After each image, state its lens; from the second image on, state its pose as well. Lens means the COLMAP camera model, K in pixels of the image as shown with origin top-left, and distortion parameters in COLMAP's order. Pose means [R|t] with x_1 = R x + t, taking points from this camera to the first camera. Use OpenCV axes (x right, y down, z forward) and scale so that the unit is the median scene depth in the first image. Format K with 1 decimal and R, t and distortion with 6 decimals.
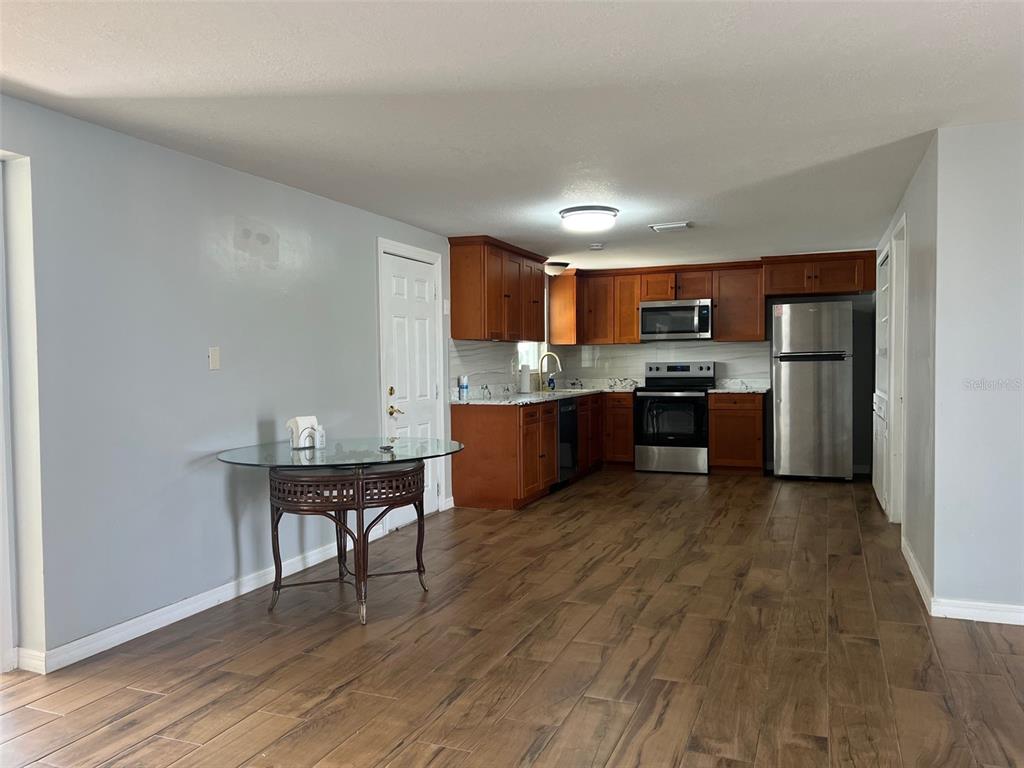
lens RADIAL K [[772.8, 0, 511.2], [0, 772.8, 388.4], [0, 0, 1]] dist [0.070932, -0.075576]
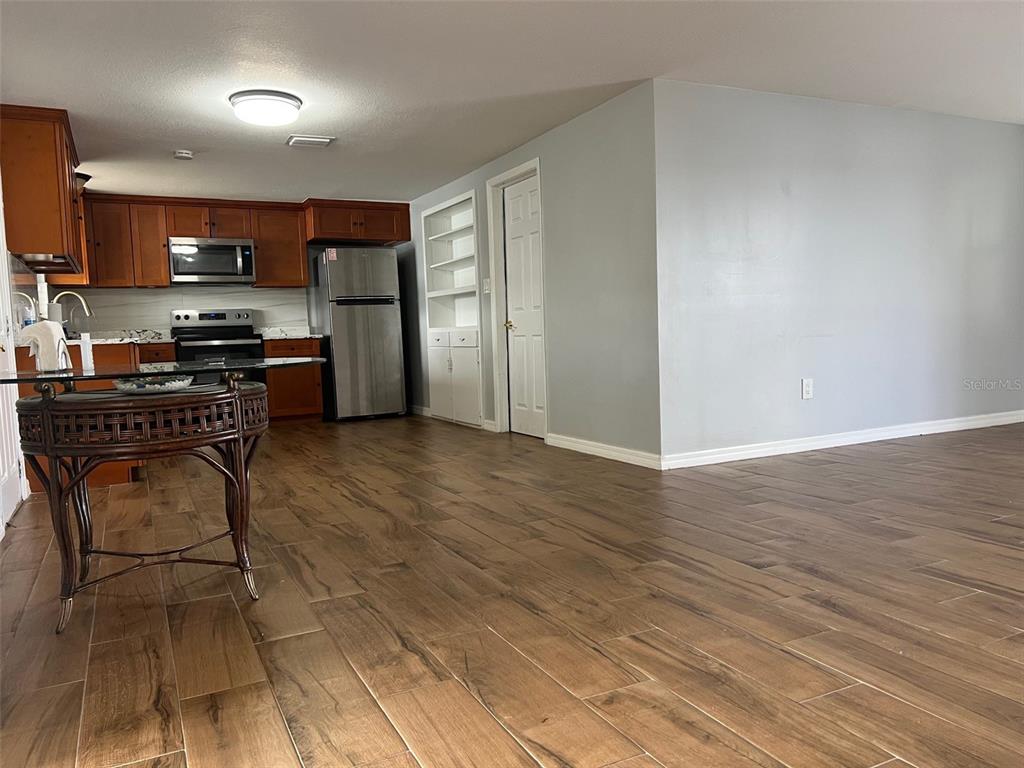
lens RADIAL K [[772.8, 0, 507.0], [0, 772.8, 388.5], [0, 0, 1]] dist [0.070932, -0.075576]
pose [[0.664388, -0.067347, 0.744347, -0.327037], [0.056462, 0.997609, 0.039865, 0.056472], [-0.745252, 0.015542, 0.666602, 0.208660]]
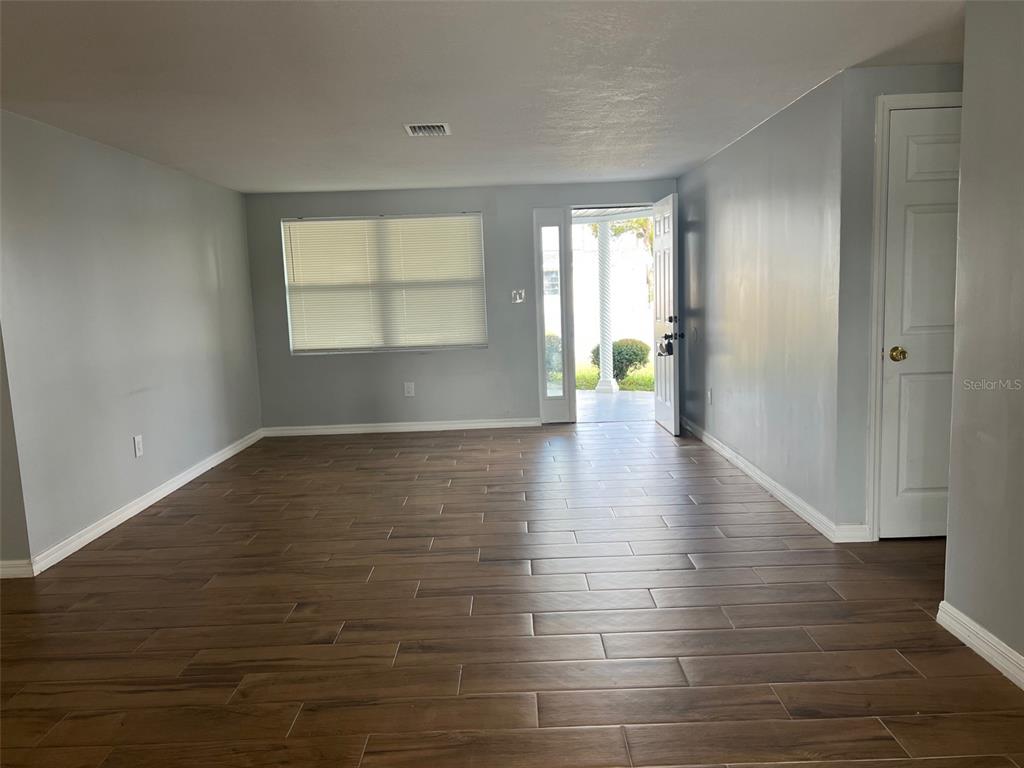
lens RADIAL K [[772.8, 0, 514.0], [0, 772.8, 381.0], [0, 0, 1]] dist [0.070932, -0.075576]
pose [[-0.380424, -0.085888, 0.920816, -0.386490], [0.075661, 0.989450, 0.123548, -0.028984], [-0.921712, 0.116670, -0.369912, 0.455199]]
